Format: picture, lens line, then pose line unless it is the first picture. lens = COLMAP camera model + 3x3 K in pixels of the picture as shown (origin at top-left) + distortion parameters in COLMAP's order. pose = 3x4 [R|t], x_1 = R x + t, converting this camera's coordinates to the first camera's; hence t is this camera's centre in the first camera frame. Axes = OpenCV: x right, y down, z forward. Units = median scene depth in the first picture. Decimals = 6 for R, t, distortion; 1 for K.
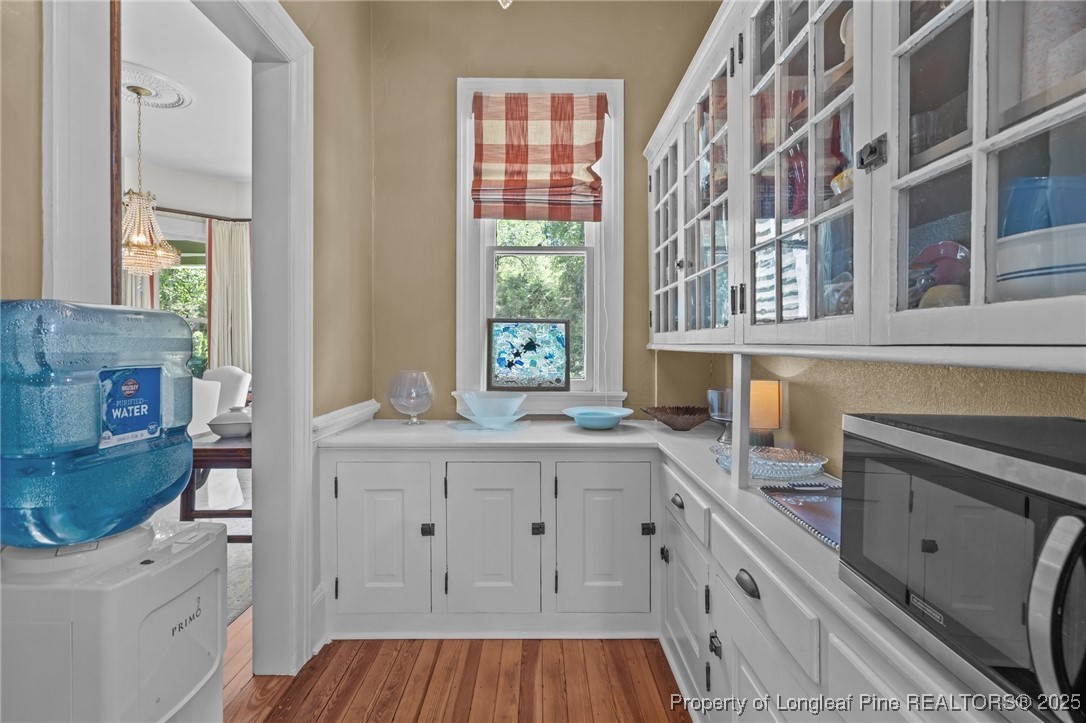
lens RADIAL K [[494.5, 0, 542.3], [0, 494.5, 345.3], [0, 0, 1]] dist [-0.005553, 0.002205]
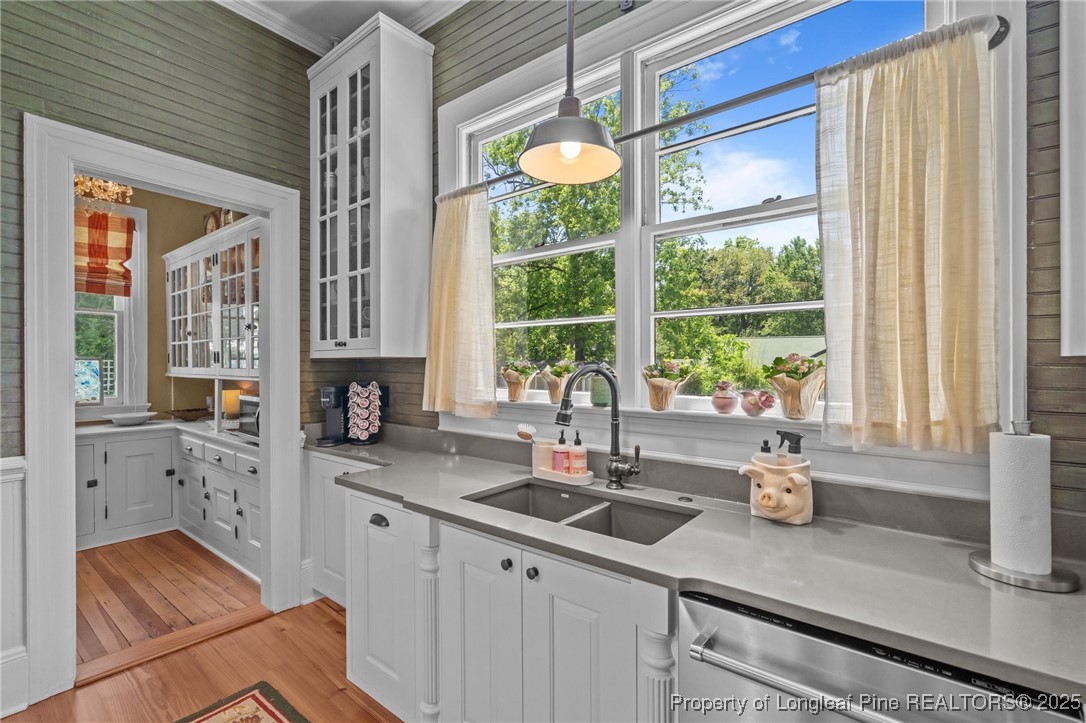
lens RADIAL K [[494.5, 0, 541.8], [0, 494.5, 366.7], [0, 0, 1]] dist [-0.005553, 0.002205]
pose [[0.629249, -0.006945, 0.777173, -0.287294], [0.002889, 0.999974, 0.006597, -0.032893], [-0.777199, -0.001906, 0.629253, -1.046441]]
